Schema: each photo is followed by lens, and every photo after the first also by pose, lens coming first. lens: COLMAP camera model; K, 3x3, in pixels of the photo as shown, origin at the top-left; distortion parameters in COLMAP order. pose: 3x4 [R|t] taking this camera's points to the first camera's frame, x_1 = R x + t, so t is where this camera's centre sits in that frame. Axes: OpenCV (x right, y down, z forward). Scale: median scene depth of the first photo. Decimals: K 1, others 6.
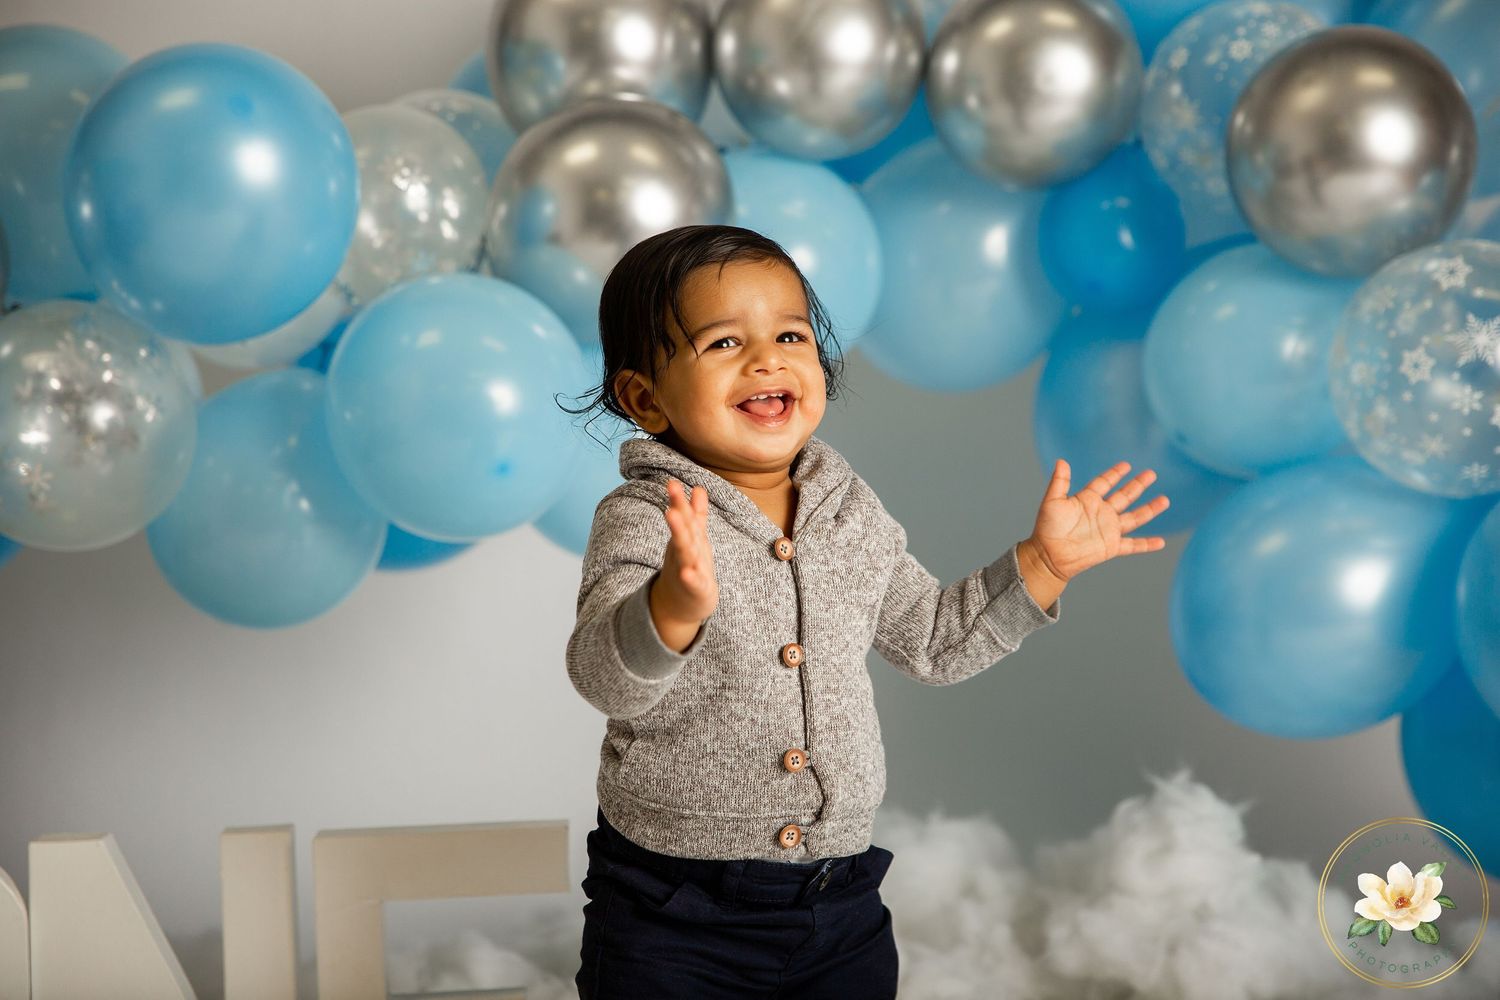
lens RADIAL K [[2993.4, 0, 737.6], [0, 2993.4, 491.3], [0, 0, 1]] dist [0.935297, 0.000000]
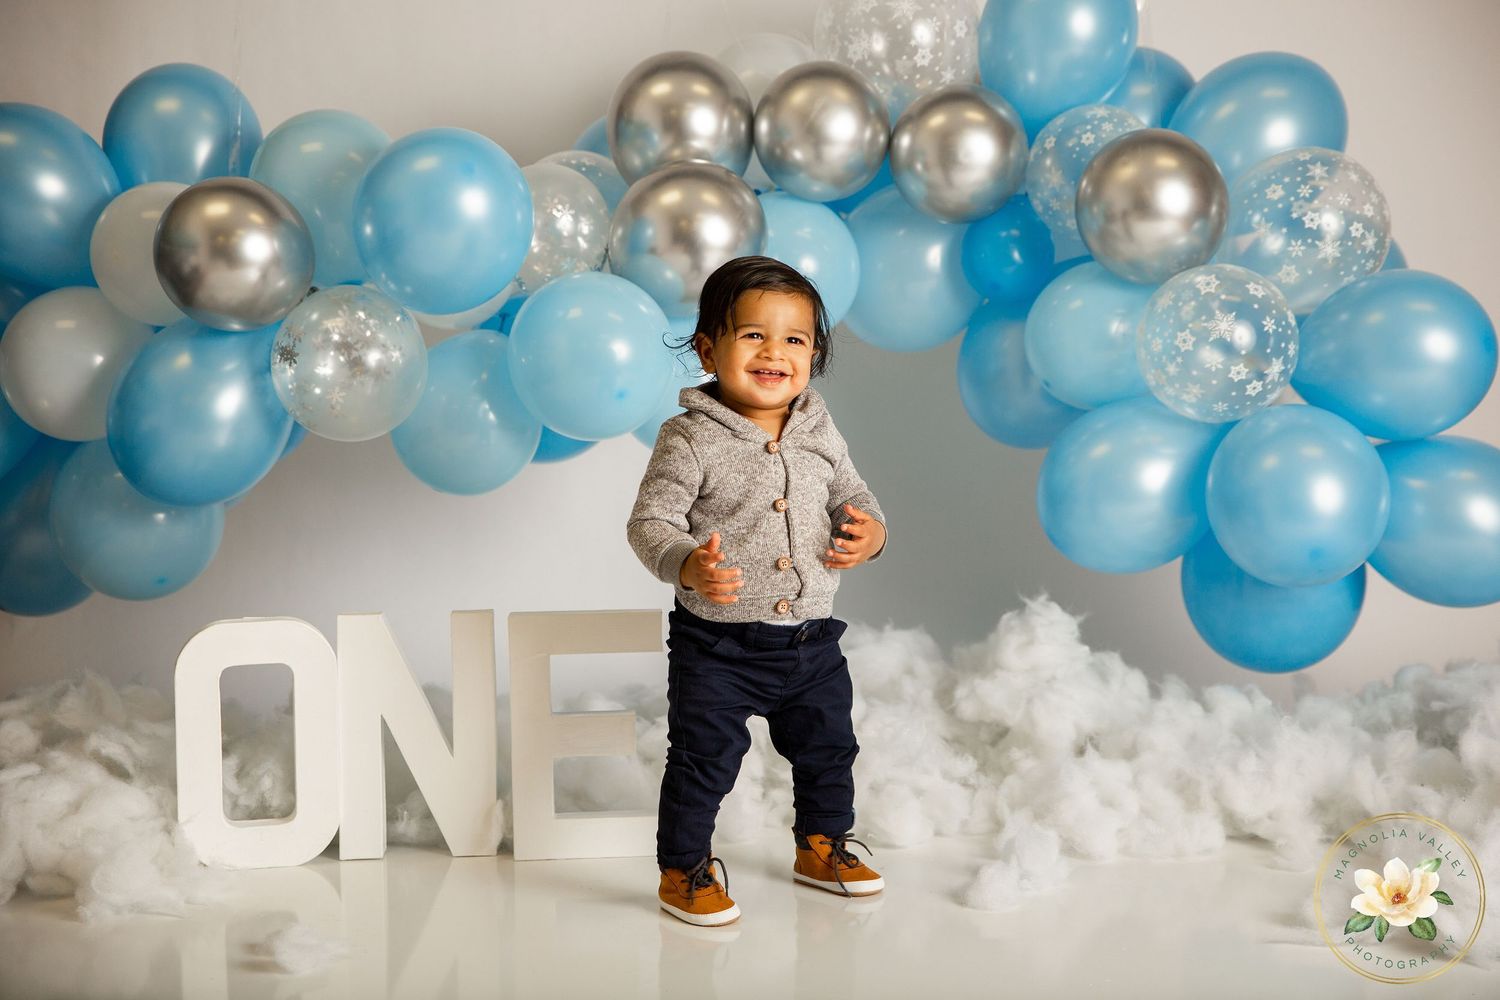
lens RADIAL K [[2583.0, 0, 739.0], [0, 2583.0, 495.9], [0, 0, 1]] dist [0.250498, 0.000000]
pose [[0.999726, 0.017632, -0.015388, 0.007982], [-0.017064, 0.999195, 0.036313, -0.005404], [0.016016, -0.036041, 0.999222, -0.337829]]
